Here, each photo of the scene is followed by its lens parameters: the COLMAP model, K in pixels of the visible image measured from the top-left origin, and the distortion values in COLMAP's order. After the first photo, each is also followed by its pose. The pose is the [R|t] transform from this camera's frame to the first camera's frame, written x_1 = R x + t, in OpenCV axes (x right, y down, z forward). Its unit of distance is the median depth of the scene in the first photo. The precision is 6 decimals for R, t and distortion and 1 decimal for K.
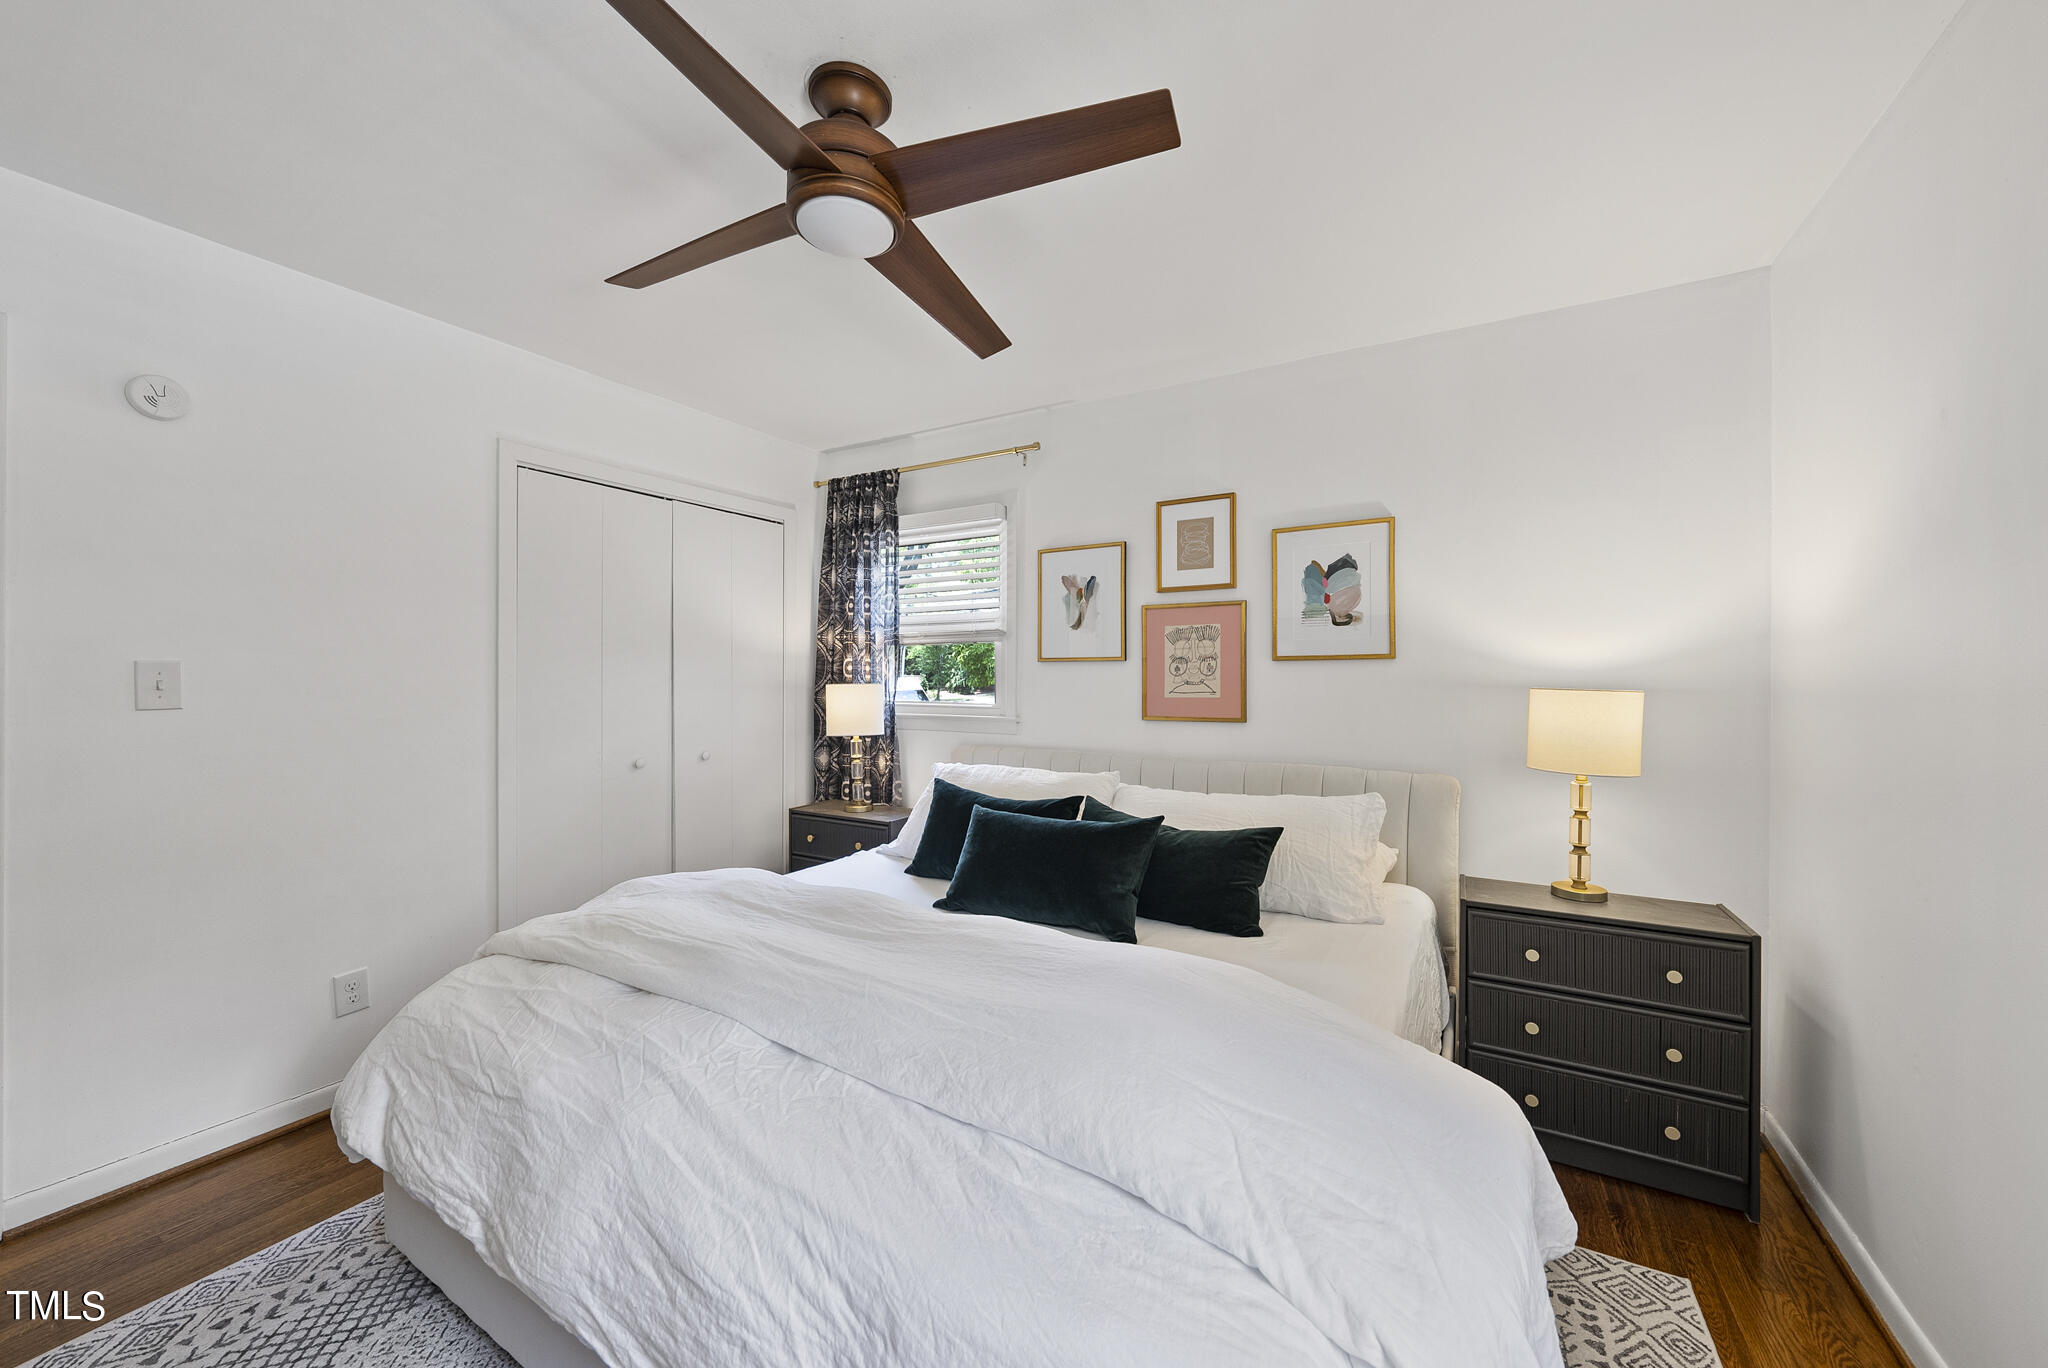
lens RADIAL K [[745.2, 0, 1032.9], [0, 745.2, 686.6], [0, 0, 1]] dist [0.001600, -0.000547]
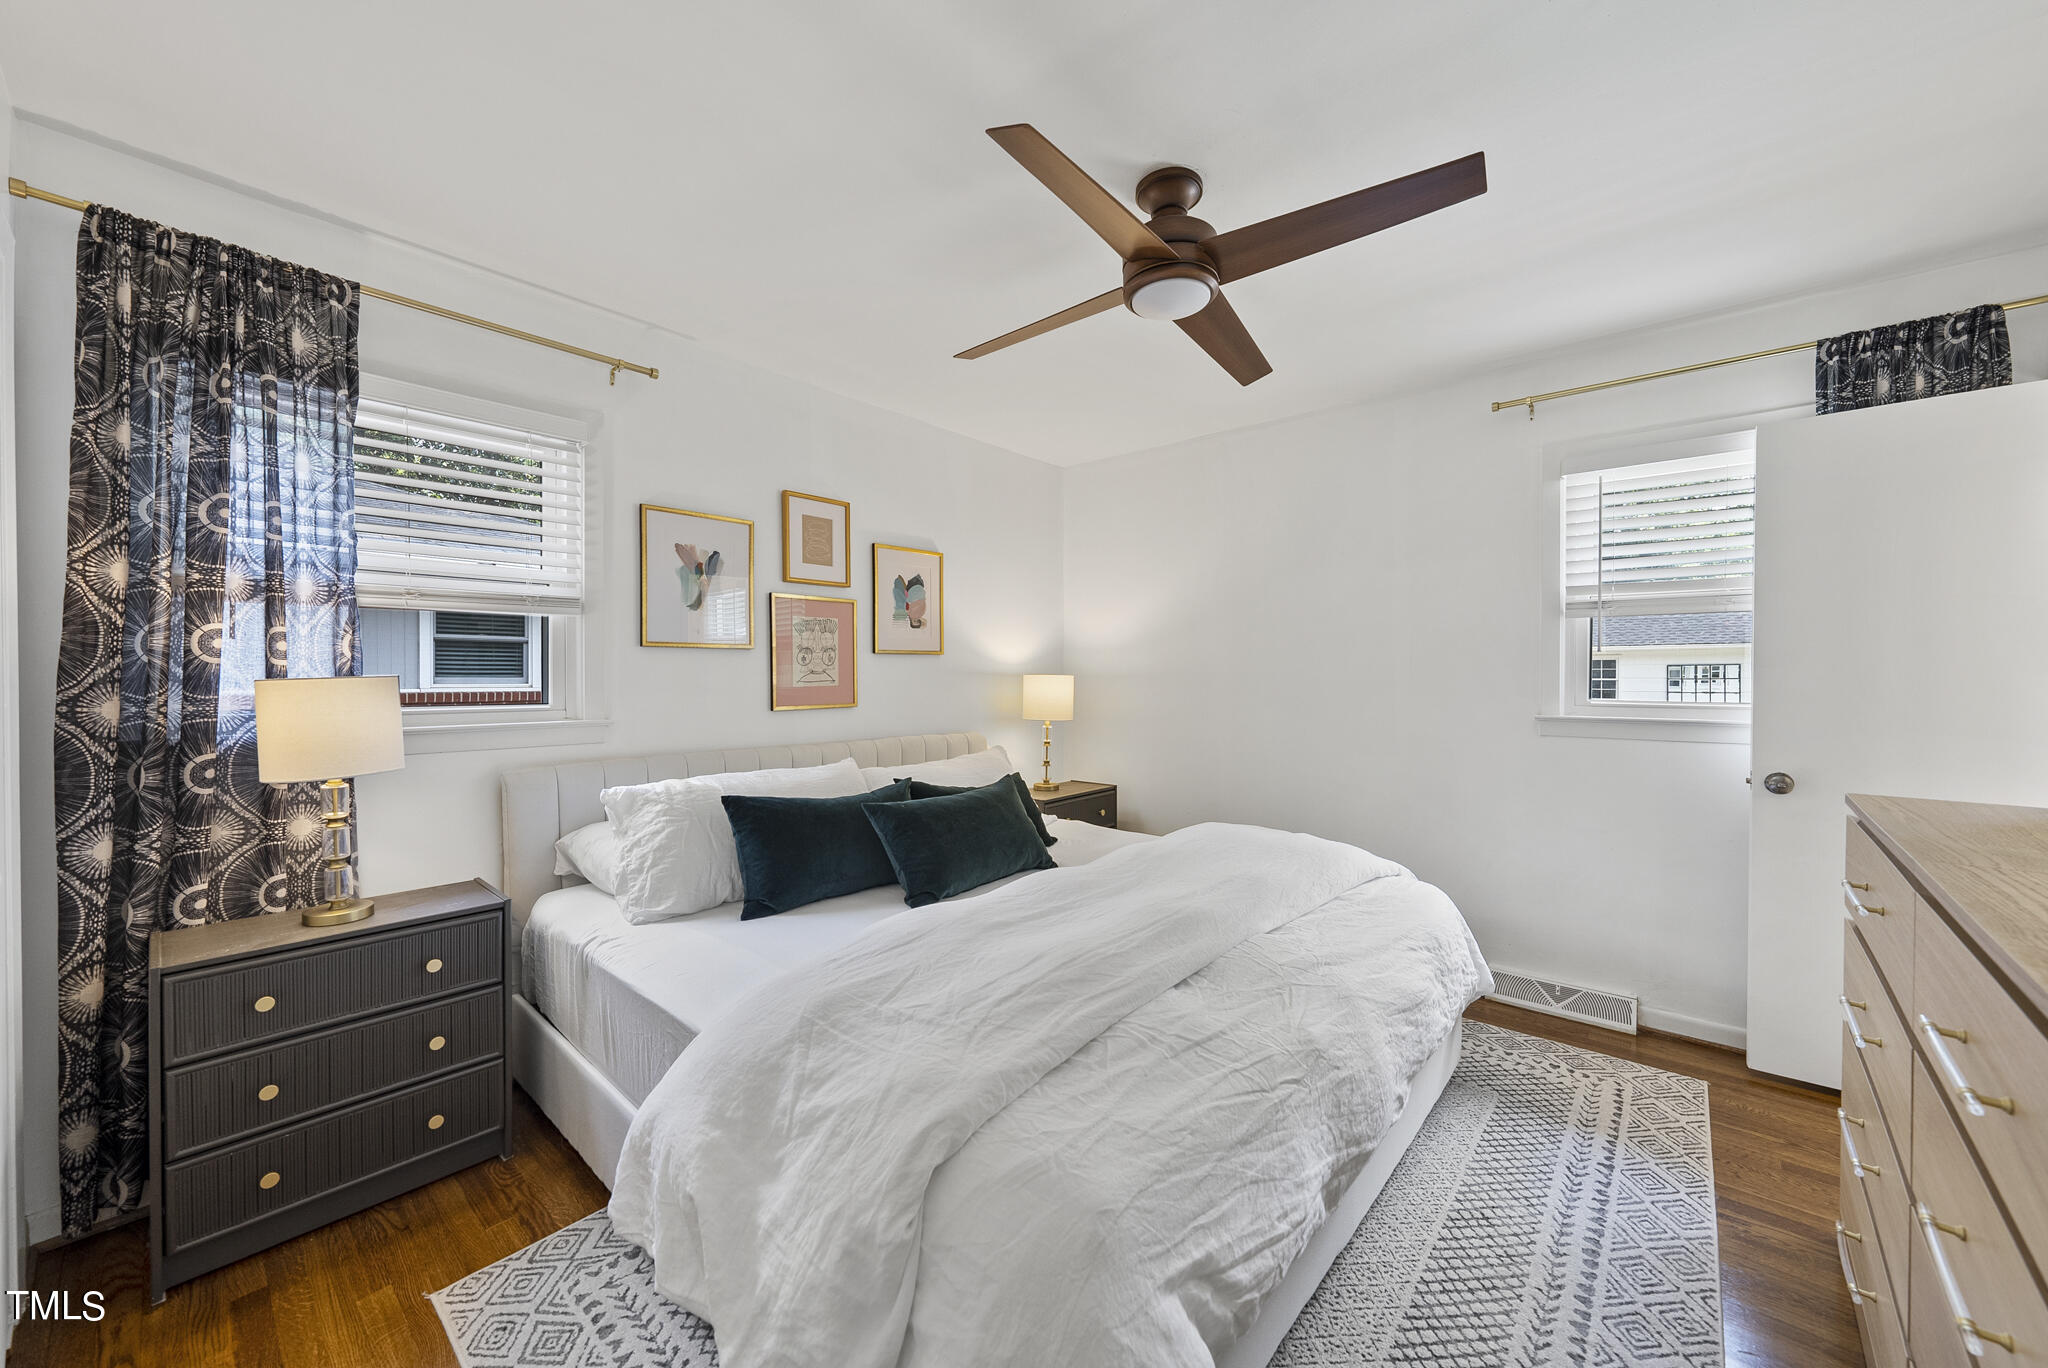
lens RADIAL K [[745.2, 0, 1034.0], [0, 745.2, 674.4], [0, 0, 1]] dist [0.001600, -0.000547]
pose [[0.191798, -0.003847, 0.981427, -0.762556], [0.011957, 0.999927, 0.001583, 0.000060], [-0.981362, 0.011431, 0.191830, 0.499361]]
